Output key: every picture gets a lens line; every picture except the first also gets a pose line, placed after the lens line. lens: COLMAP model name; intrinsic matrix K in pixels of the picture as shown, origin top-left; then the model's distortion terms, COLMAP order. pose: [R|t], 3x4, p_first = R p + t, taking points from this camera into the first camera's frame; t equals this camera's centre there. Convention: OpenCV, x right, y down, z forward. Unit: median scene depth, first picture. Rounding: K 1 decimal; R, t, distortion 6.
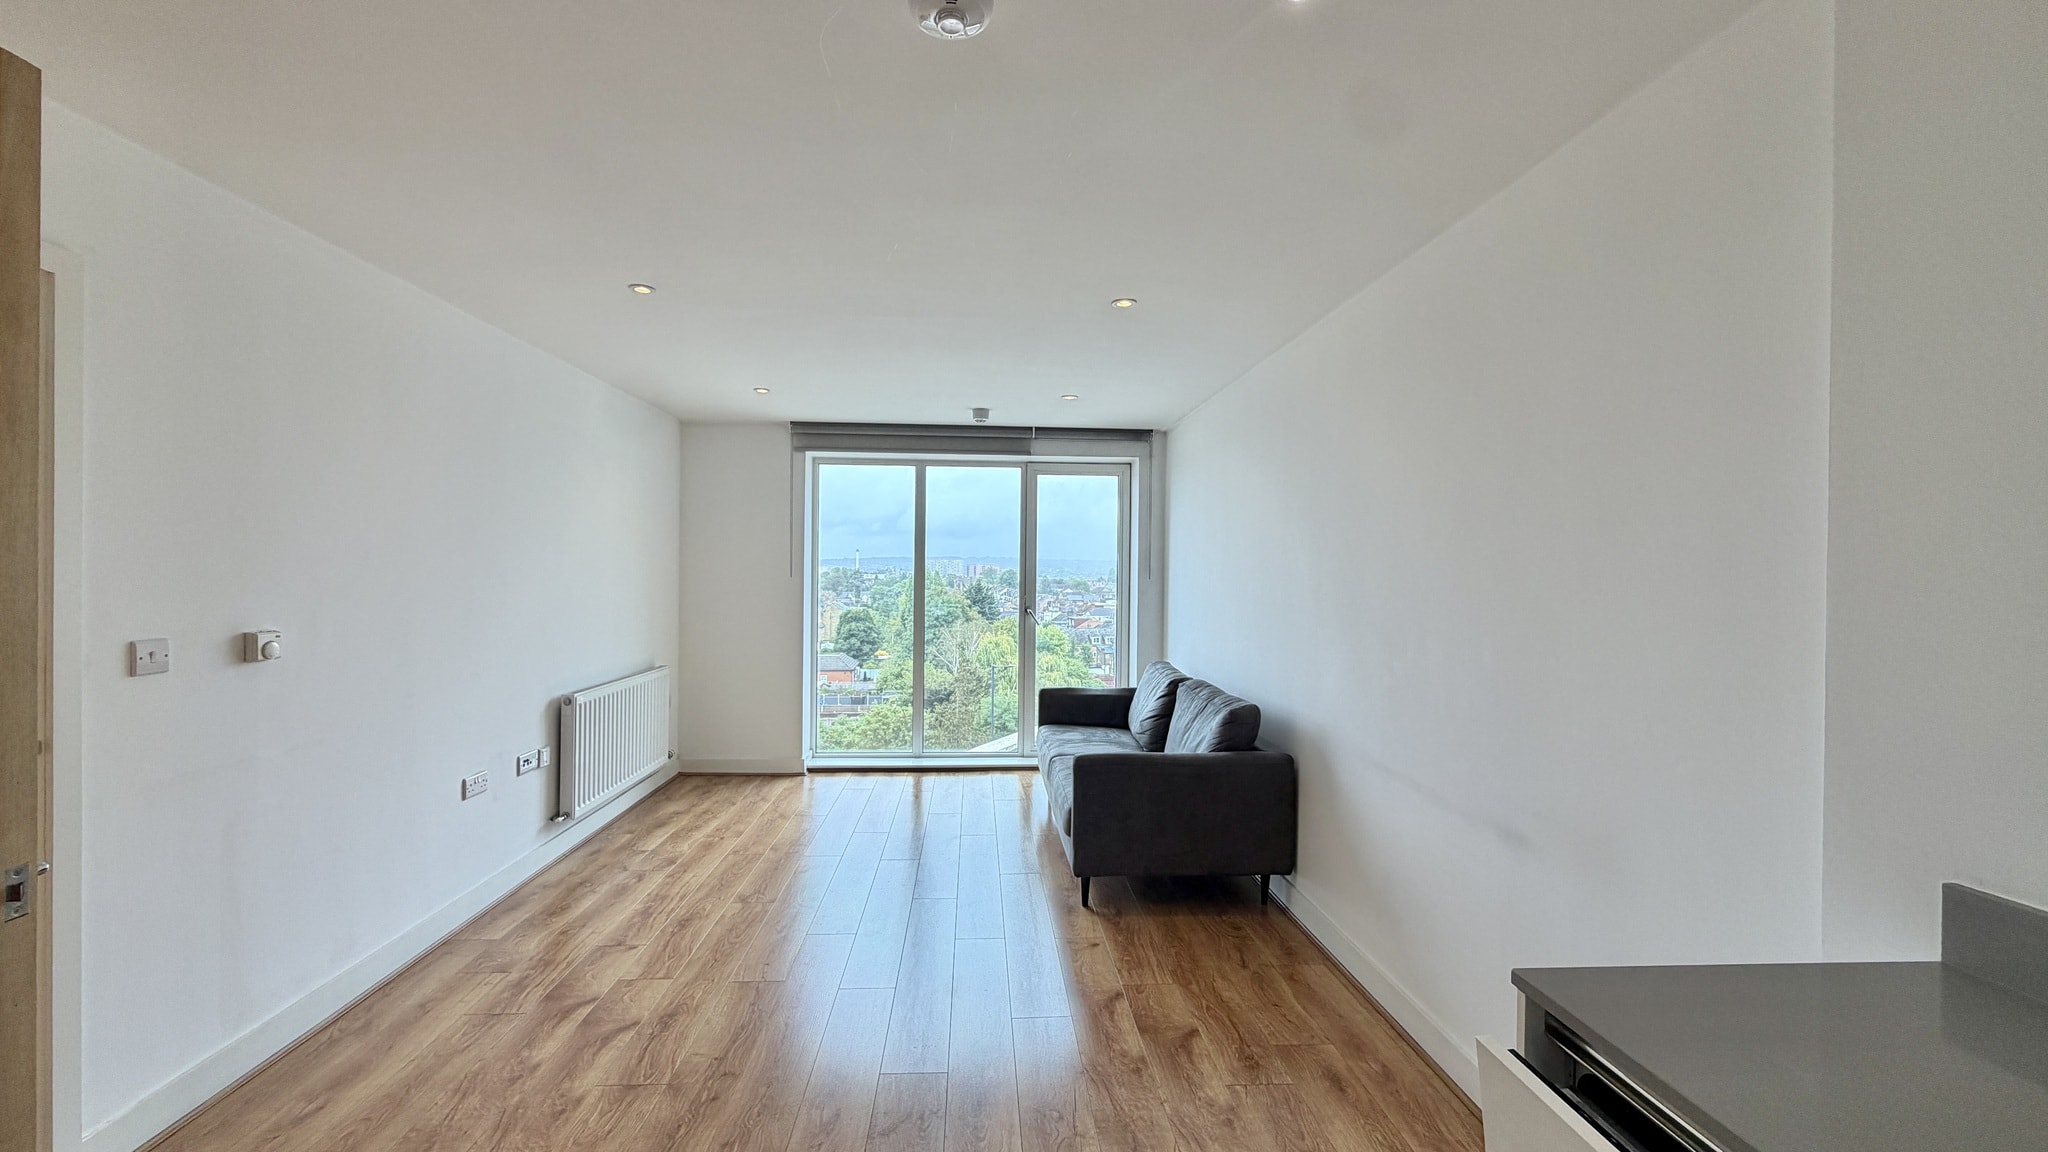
lens RADIAL K [[820.1, 0, 1020.4], [0, 820.1, 575.1], [0, 0, 1]] dist [0.000488, -0.000274]
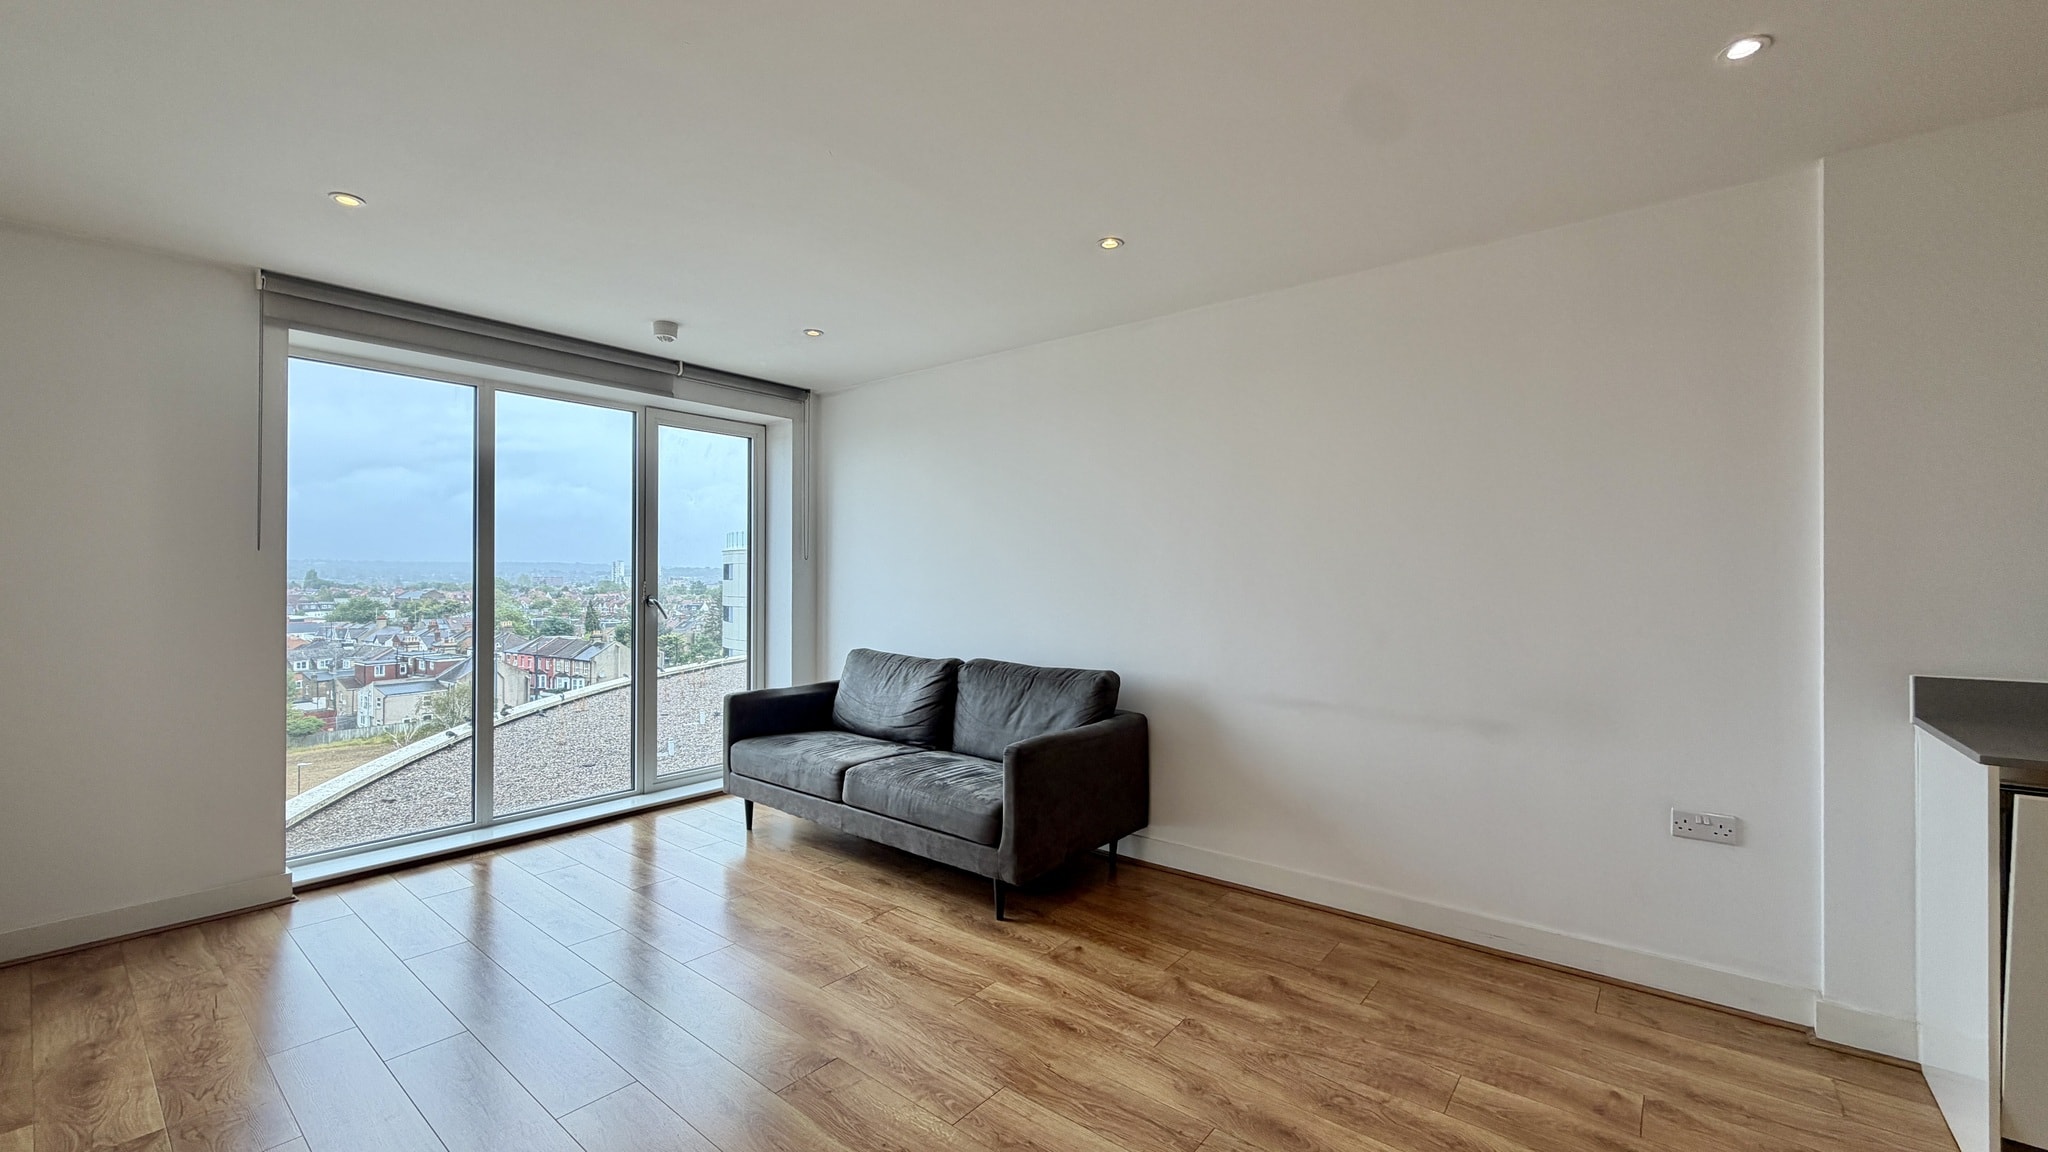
lens RADIAL K [[820.1, 0, 1020.4], [0, 820.1, 575.1], [0, 0, 1]] dist [0.000488, -0.000274]
pose [[0.671527, -0.007202, 0.740945, -0.438432], [0.008398, 0.999963, 0.002108, 0.027737], [-0.740933, 0.004807, 0.671562, 0.315544]]
